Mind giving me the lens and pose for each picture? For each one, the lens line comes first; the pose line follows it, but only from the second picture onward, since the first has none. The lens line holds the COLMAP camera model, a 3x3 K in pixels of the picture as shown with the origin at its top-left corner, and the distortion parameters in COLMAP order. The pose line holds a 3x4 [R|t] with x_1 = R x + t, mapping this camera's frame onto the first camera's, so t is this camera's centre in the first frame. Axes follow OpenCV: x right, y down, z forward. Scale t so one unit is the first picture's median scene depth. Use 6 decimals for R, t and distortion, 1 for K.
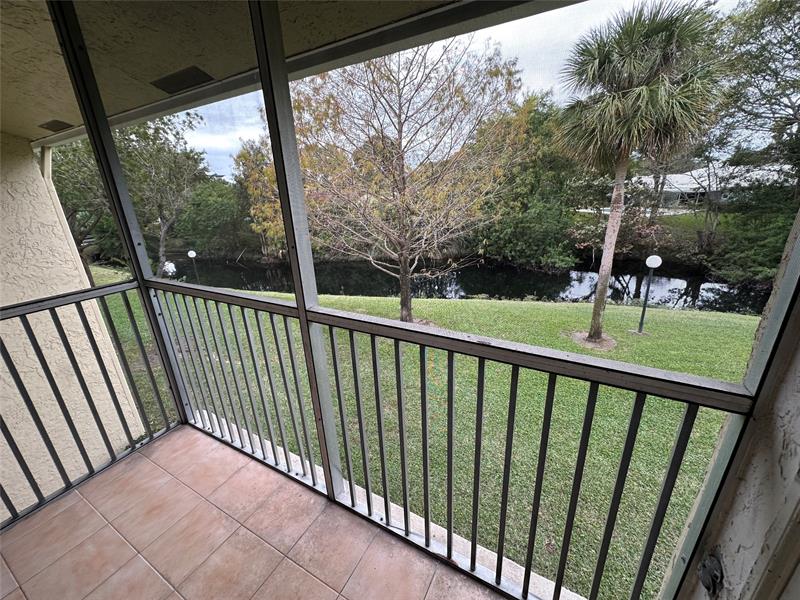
lens RADIAL K [[318.7, 0, 400.0], [0, 318.7, 300.0], [0, 0, 1]] dist [-0.002948, 0.000447]
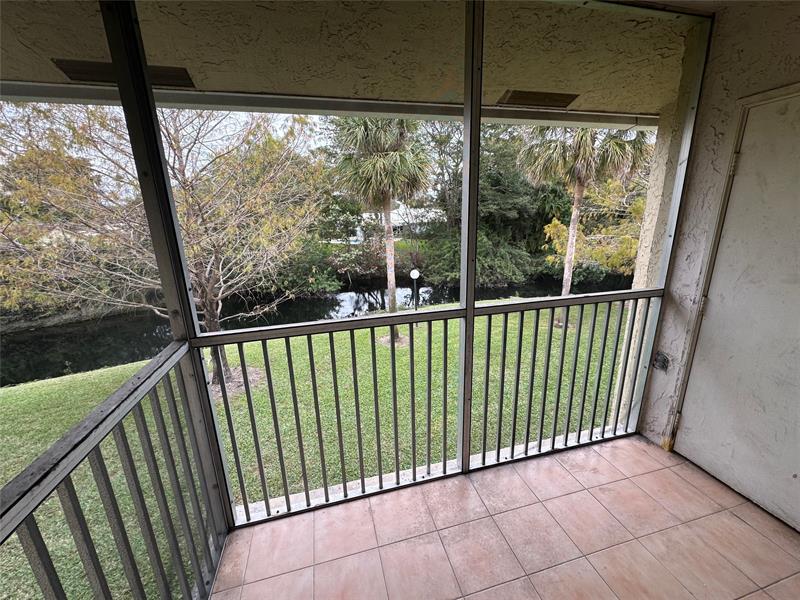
lens RADIAL K [[318.7, 0, 400.0], [0, 318.7, 300.0], [0, 0, 1]] dist [-0.002948, 0.000447]
pose [[0.727130, -0.156628, 0.668393, -0.077959], [0.222781, 0.974769, -0.013936, -0.002794], [-0.649346, 0.159039, 0.743677, 0.012455]]
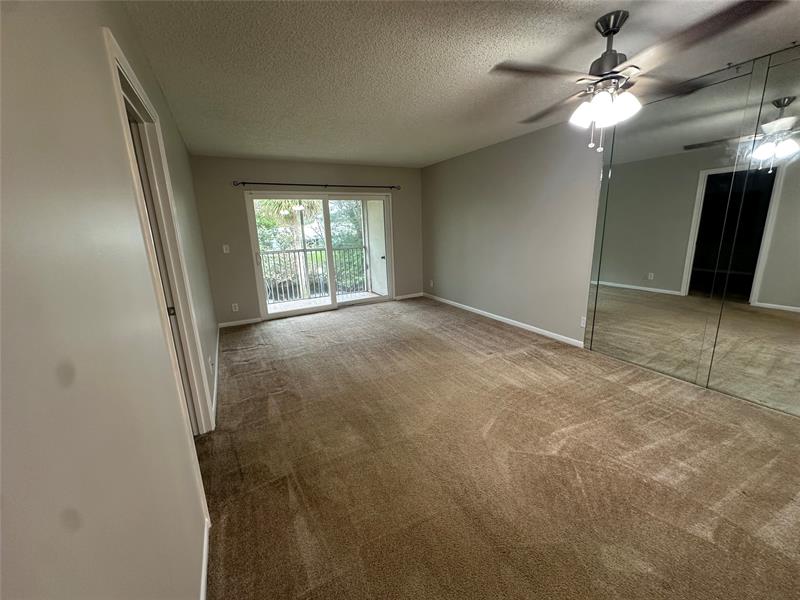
lens RADIAL K [[318.7, 0, 400.0], [0, 318.7, 300.0], [0, 0, 1]] dist [-0.002948, 0.000447]
pose [[0.540128, -0.166623, 0.824923, -0.221728], [0.285542, 0.958344, 0.006610, 0.070081], [-0.791661, 0.231980, 0.565206, -0.169327]]
